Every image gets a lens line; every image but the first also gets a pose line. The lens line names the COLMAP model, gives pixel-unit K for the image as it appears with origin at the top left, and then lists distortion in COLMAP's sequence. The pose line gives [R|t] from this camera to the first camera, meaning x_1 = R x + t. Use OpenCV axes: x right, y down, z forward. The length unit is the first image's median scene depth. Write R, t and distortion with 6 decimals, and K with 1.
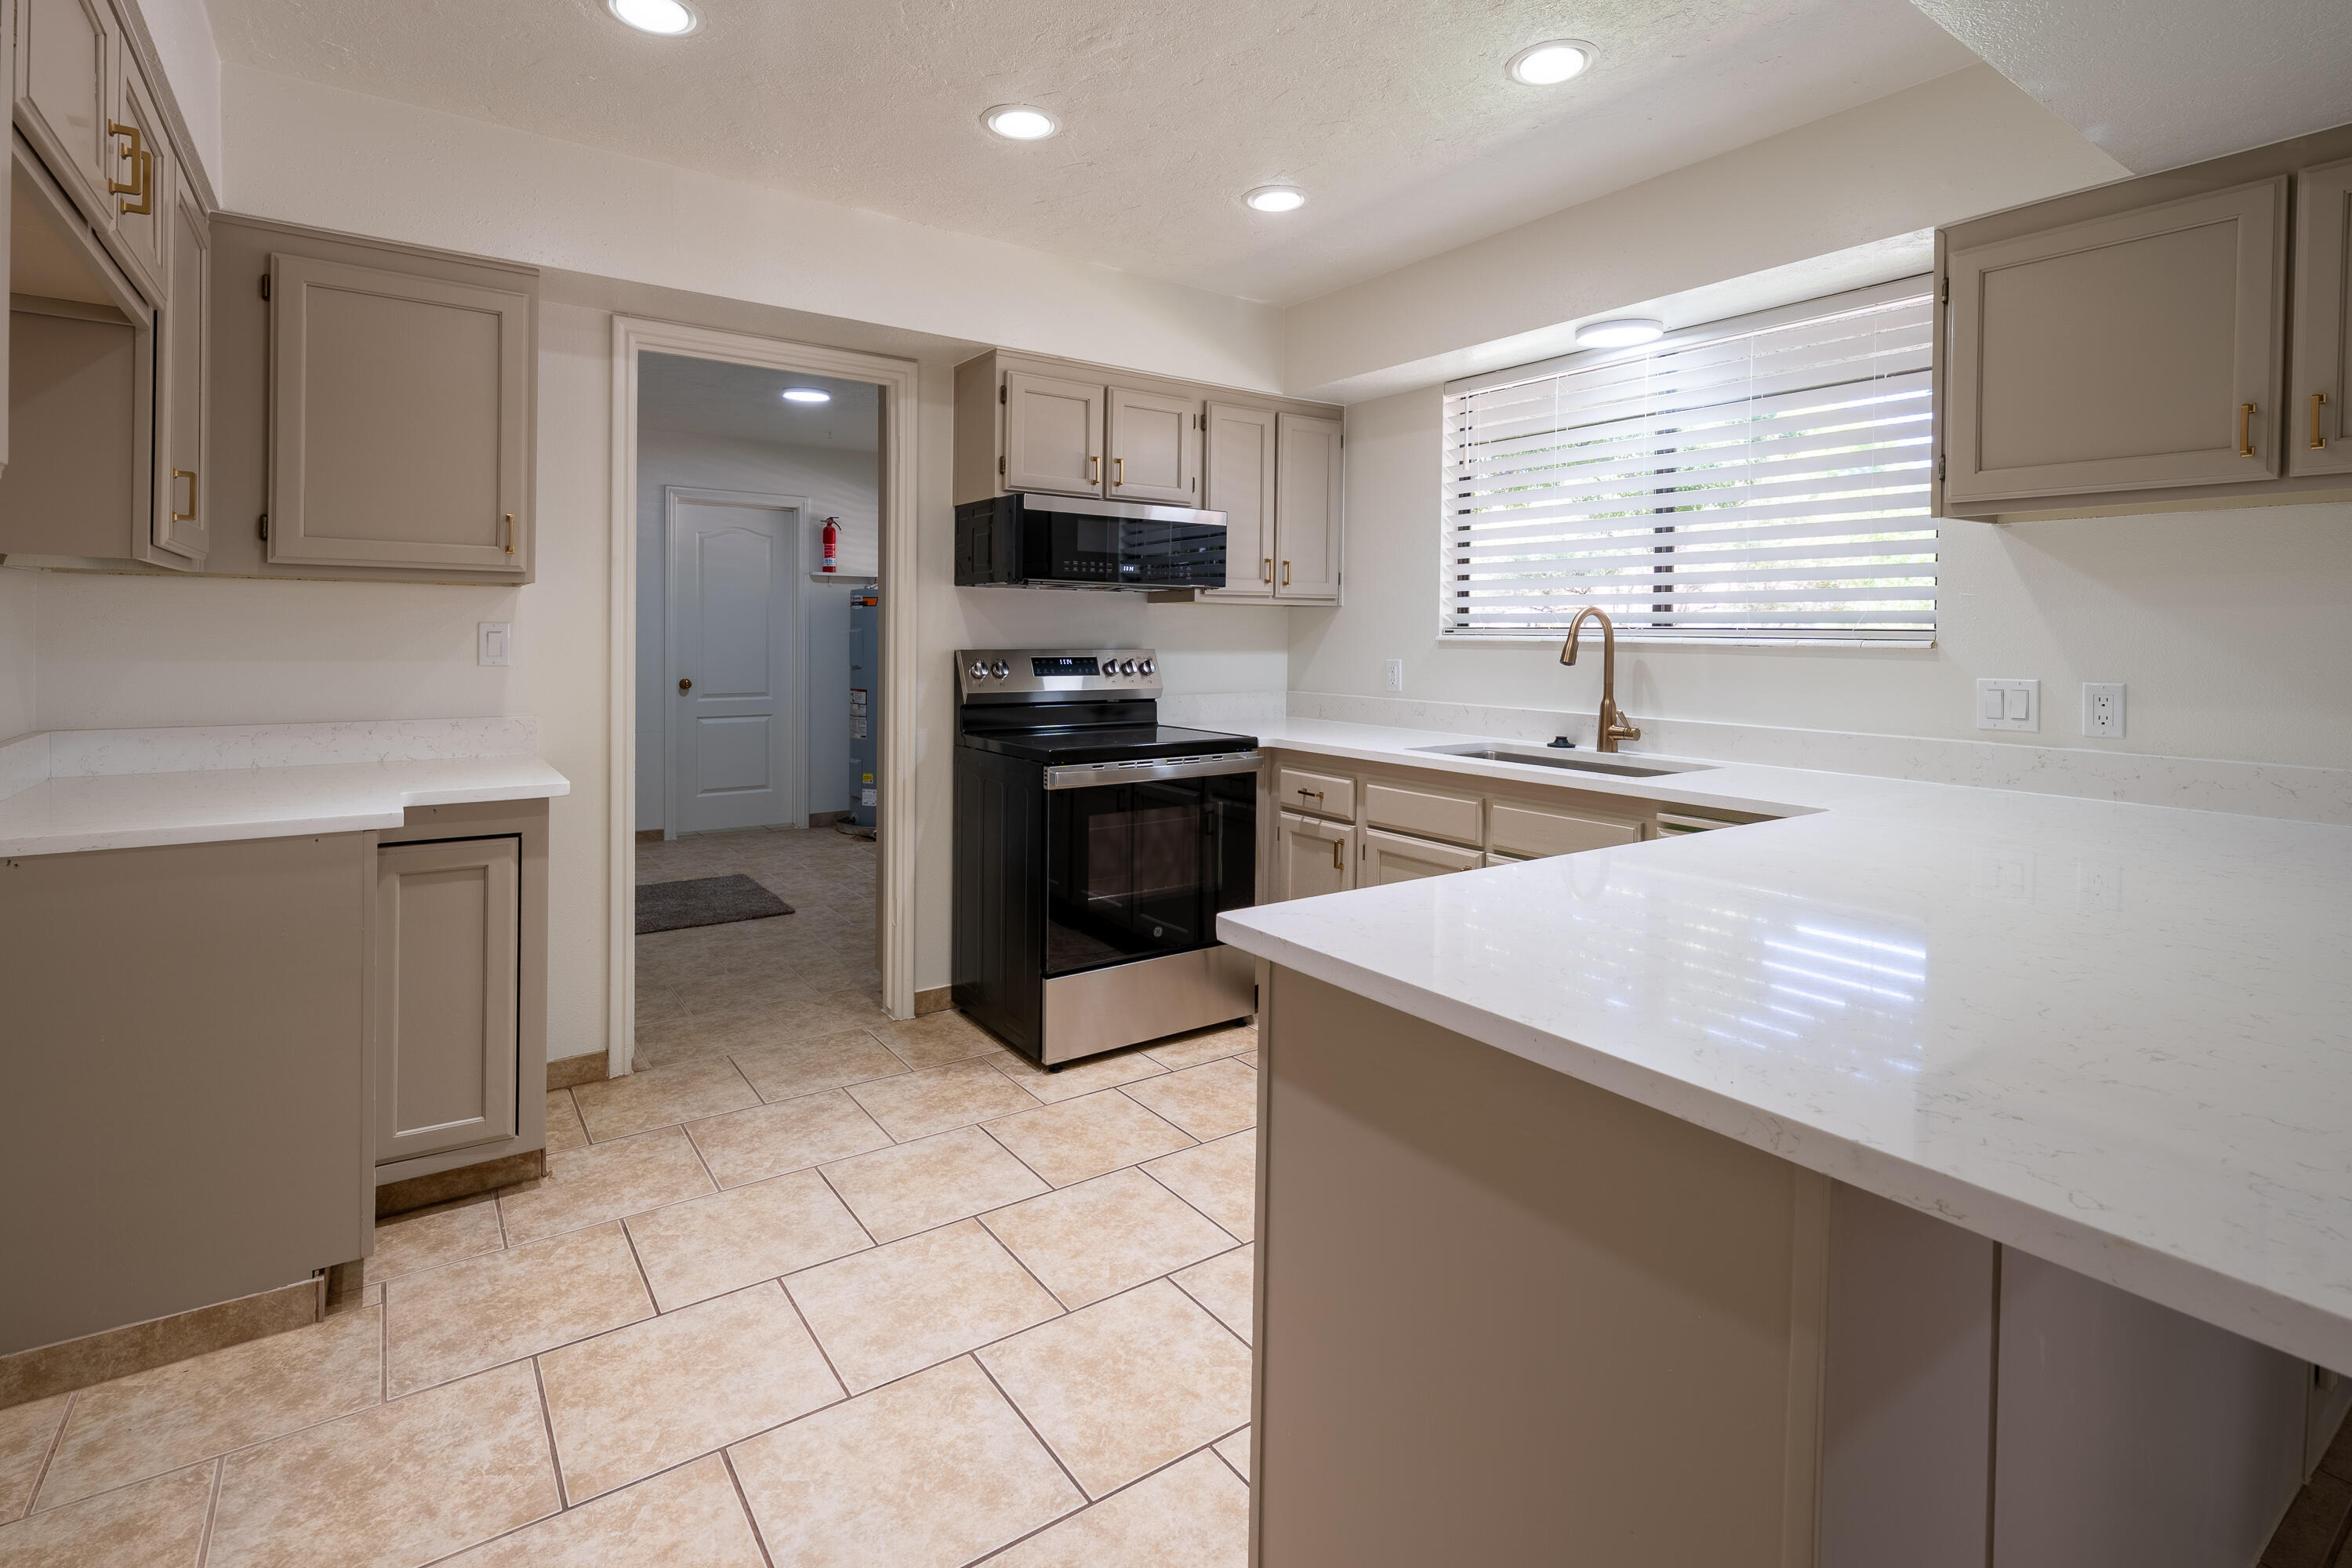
lens RADIAL K [[1063.6, 0, 1170.0], [0, 1063.6, 646.0], [0, 0, 1]] dist [0.000271, -0.000712]
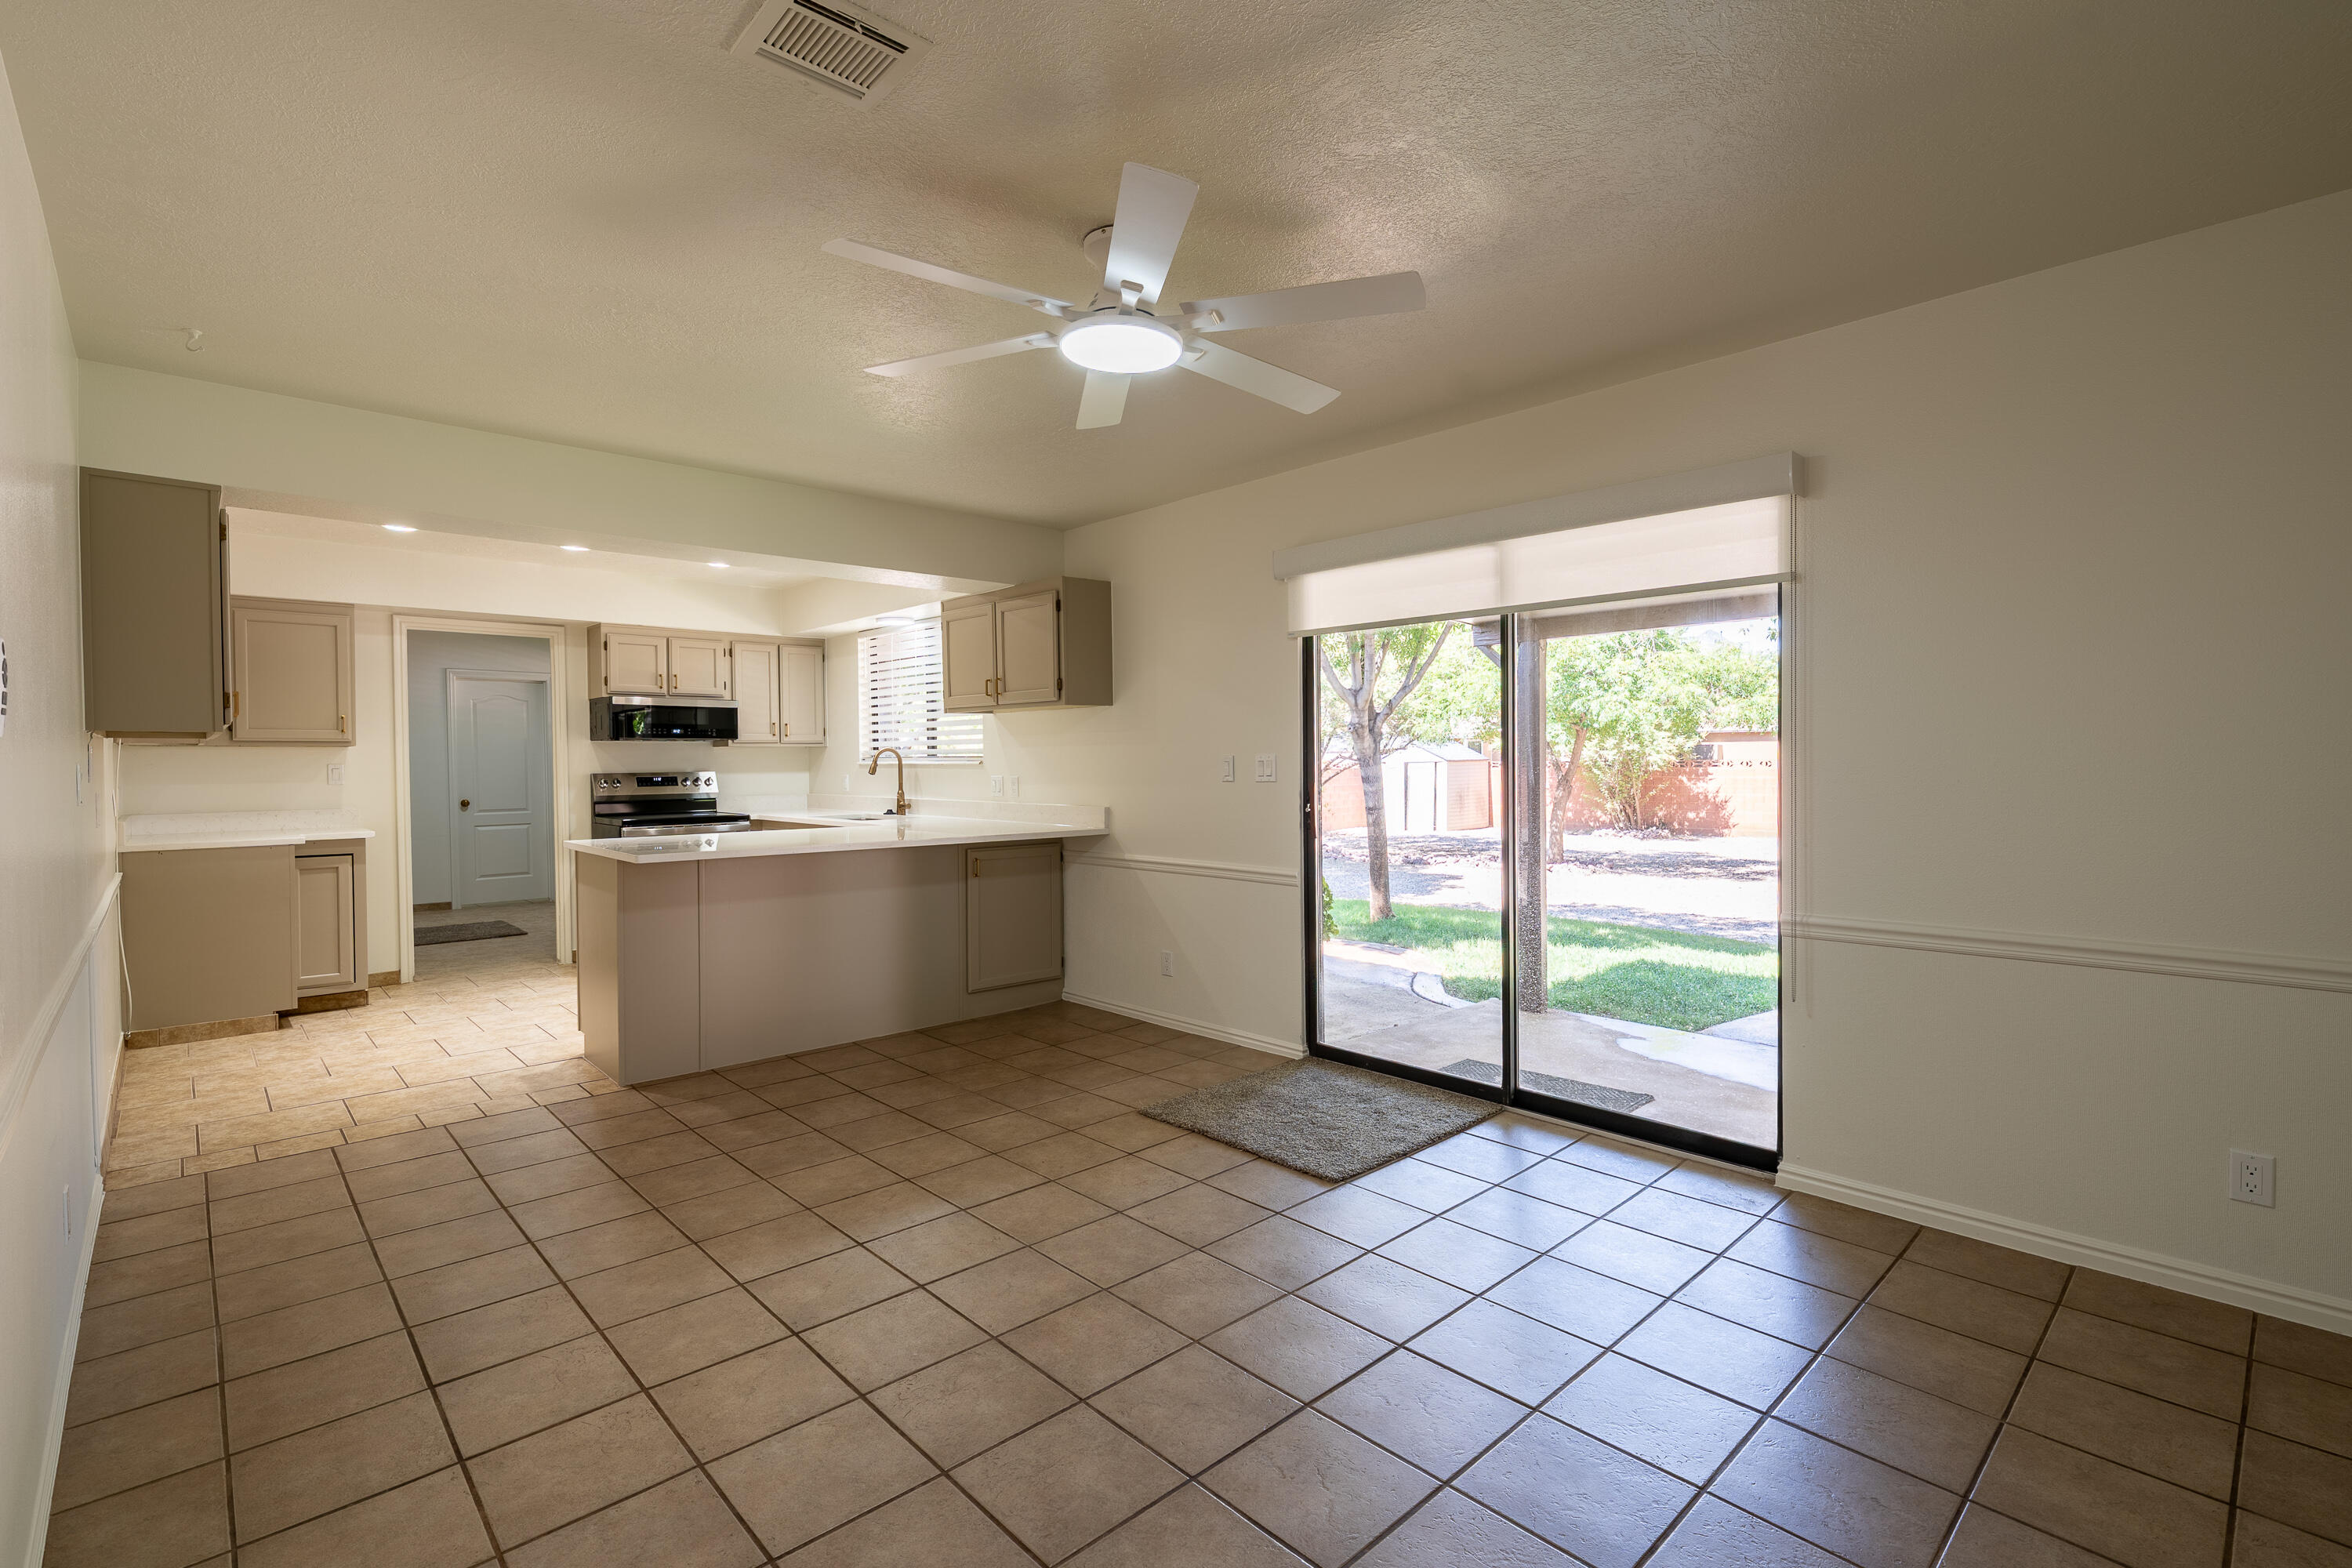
lens RADIAL K [[1076.1, 0, 1176.0], [0, 1076.1, 784.0], [0, 0, 1]] dist [-0.001295, -0.000372]
pose [[0.992562, -0.020467, 0.120009, 0.714143], [0.019388, 0.999760, 0.010156, 0.026219], [-0.120189, -0.007754, 0.992721, -1.233273]]
